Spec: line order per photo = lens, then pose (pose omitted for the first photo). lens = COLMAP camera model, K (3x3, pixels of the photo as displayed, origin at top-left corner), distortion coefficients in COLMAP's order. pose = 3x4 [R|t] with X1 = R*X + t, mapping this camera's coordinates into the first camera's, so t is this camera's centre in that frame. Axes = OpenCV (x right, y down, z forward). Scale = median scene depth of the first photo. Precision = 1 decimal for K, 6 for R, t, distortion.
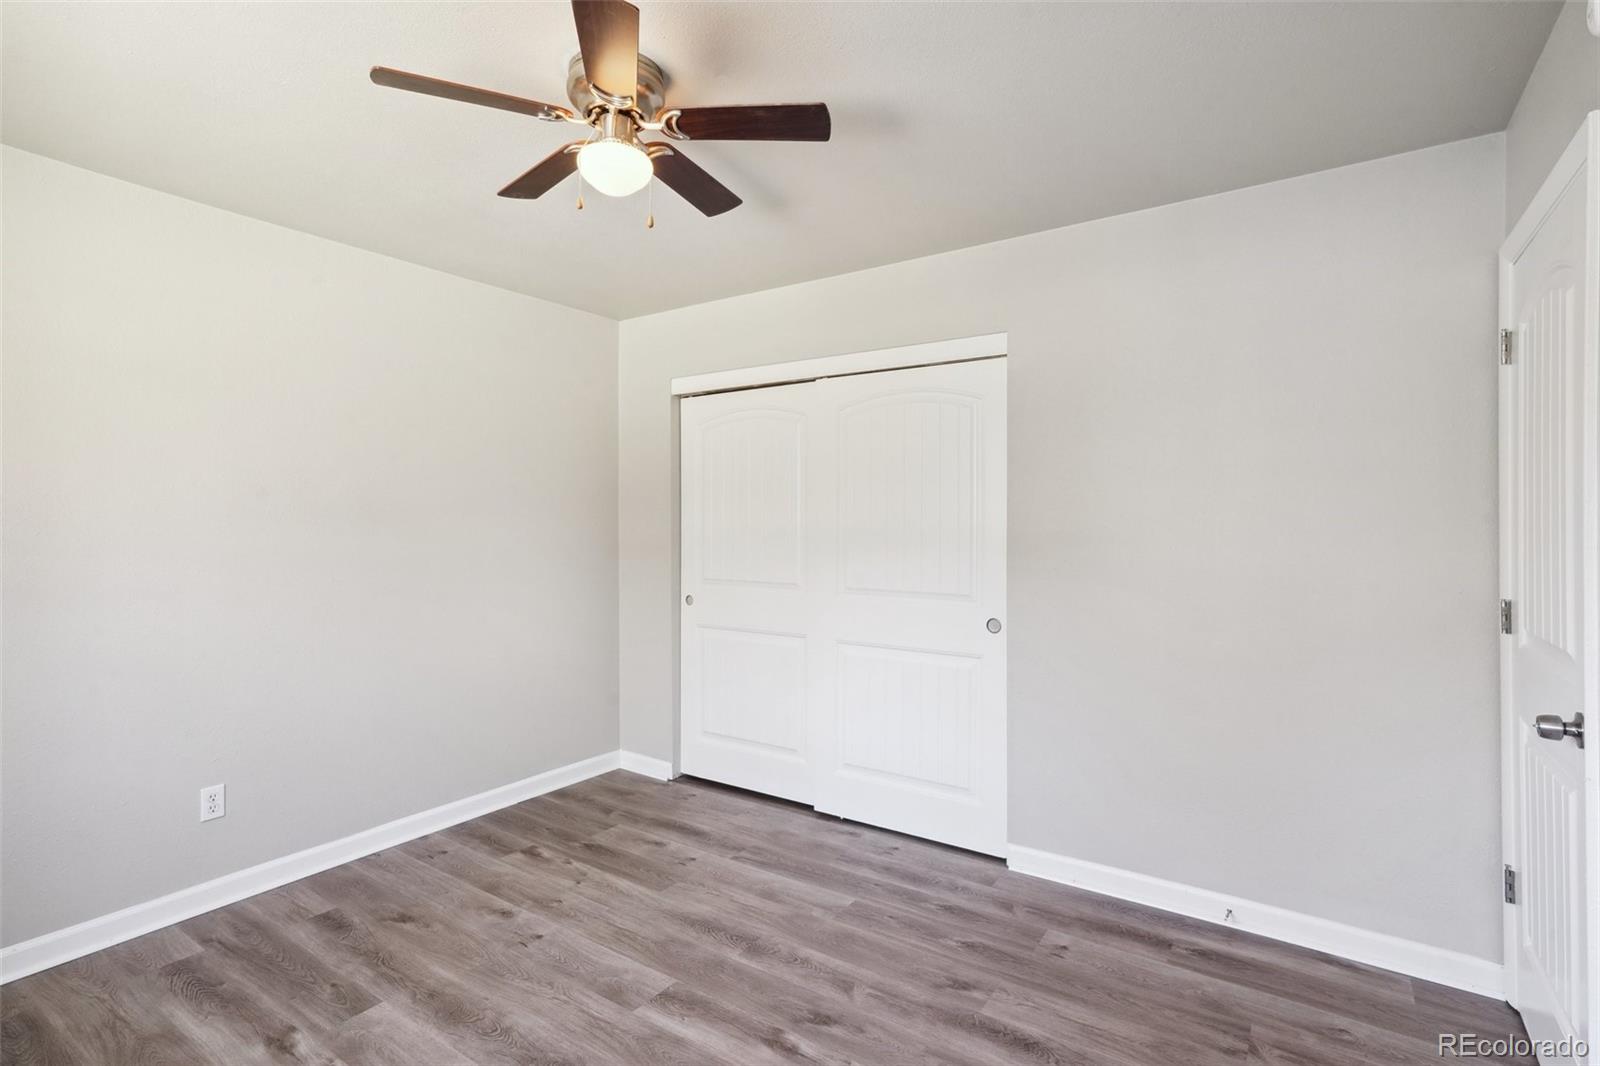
lens RADIAL K [[779.1, 0, 790.7], [0, 779.1, 525.1], [0, 0, 1]] dist [-0.000902, 0.006139]
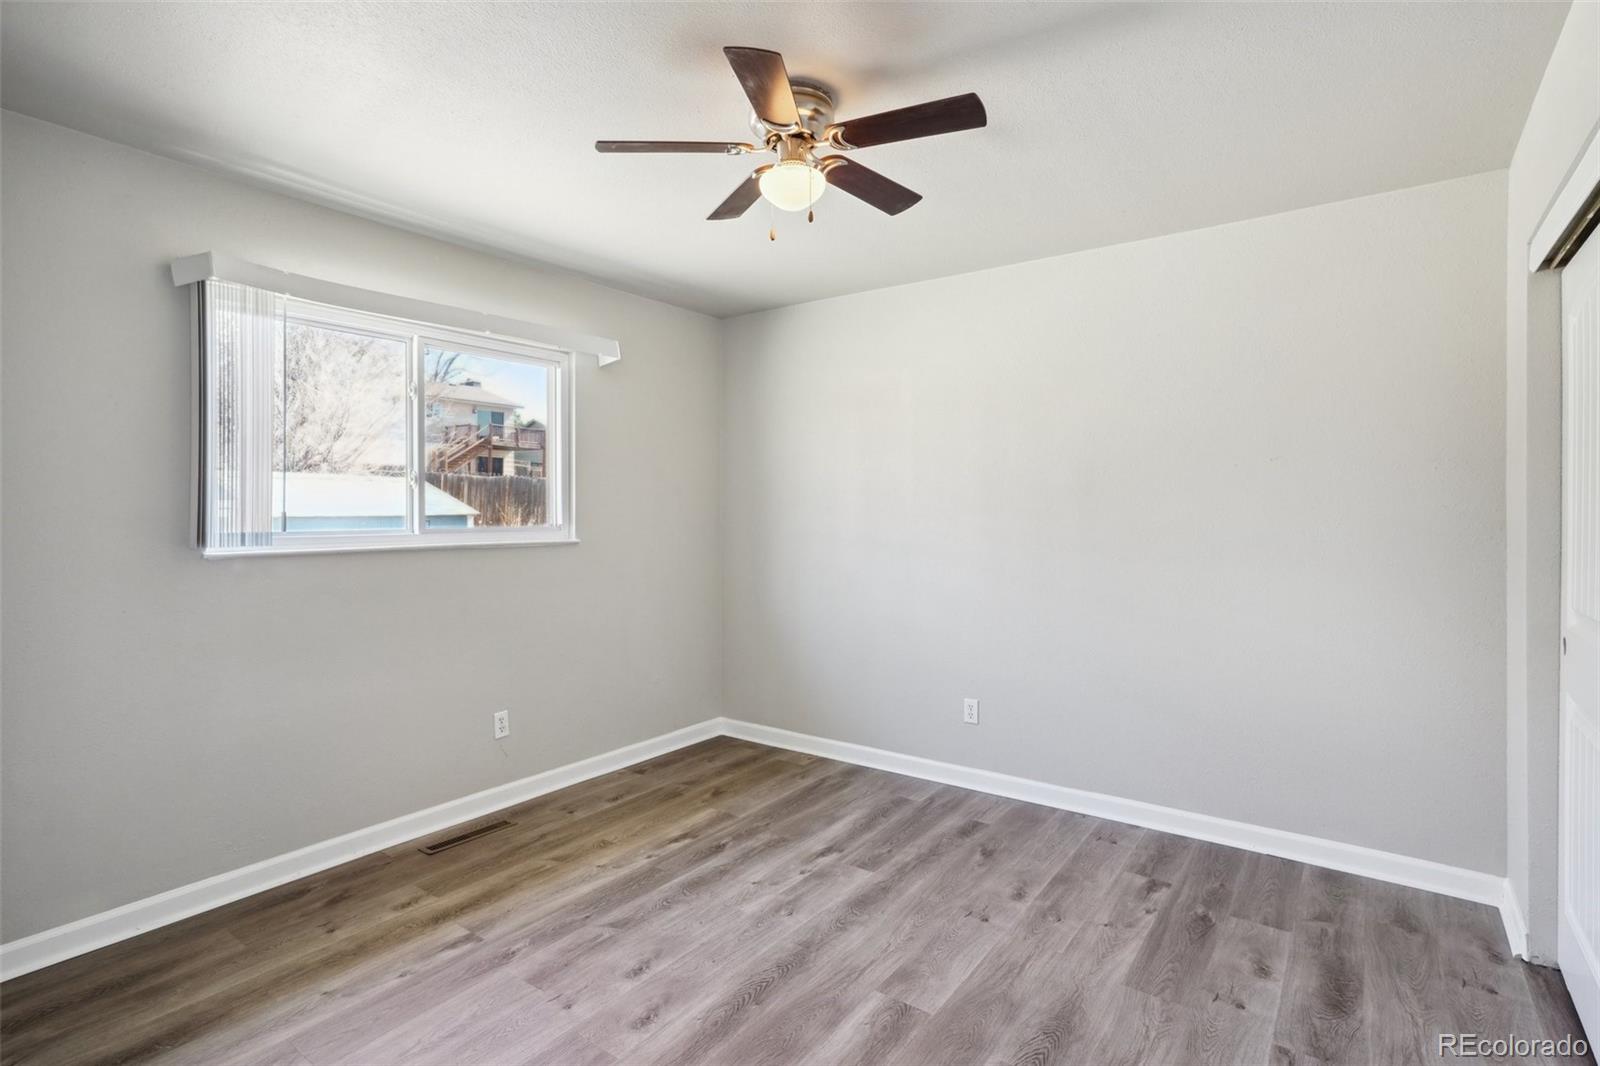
lens RADIAL K [[779.1, 0, 791.7], [0, 779.1, 524.2], [0, 0, 1]] dist [-0.000902, 0.006139]
pose [[-0.026730, 0.017467, -0.999490, 0.616704], [0.000108, 0.999847, 0.017470, 0.003360], [0.999643, 0.000359, -0.026728, 0.712511]]
